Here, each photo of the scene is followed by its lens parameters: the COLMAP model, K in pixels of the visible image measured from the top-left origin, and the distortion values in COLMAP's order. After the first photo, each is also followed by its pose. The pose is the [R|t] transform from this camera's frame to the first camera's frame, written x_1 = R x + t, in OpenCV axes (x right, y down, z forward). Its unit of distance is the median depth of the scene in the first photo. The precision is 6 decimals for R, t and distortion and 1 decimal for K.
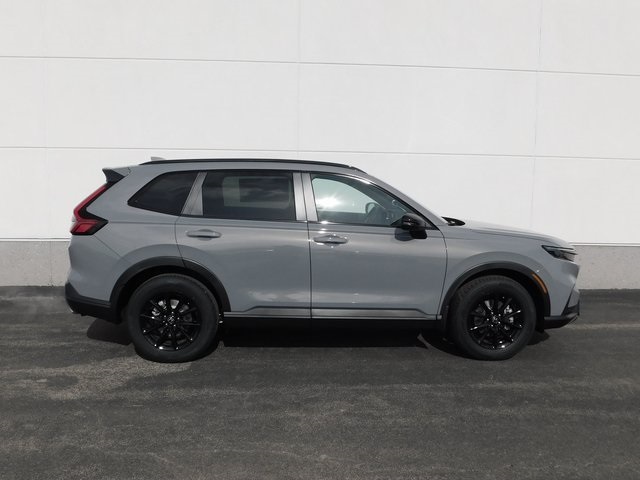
lens RADIAL K [[423.3, 0, 318.7], [0, 423.3, 245.6], [0, 0, 1]] dist [-0.033463, 0.017390]
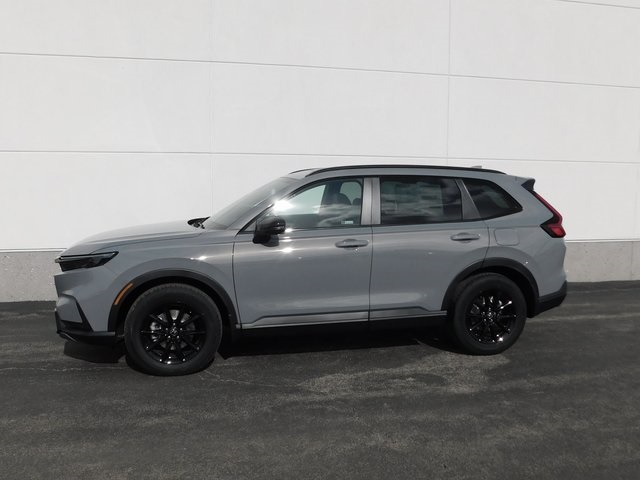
lens RADIAL K [[423.3, 0, 318.9], [0, 423.3, 244.4], [0, 0, 1]] dist [-0.033463, 0.017390]
pose [[0.993289, -0.028125, 0.112191, -0.944857], [0.029817, 0.999465, -0.013425, -0.003540], [-0.111753, 0.016680, 0.993596, -0.016588]]
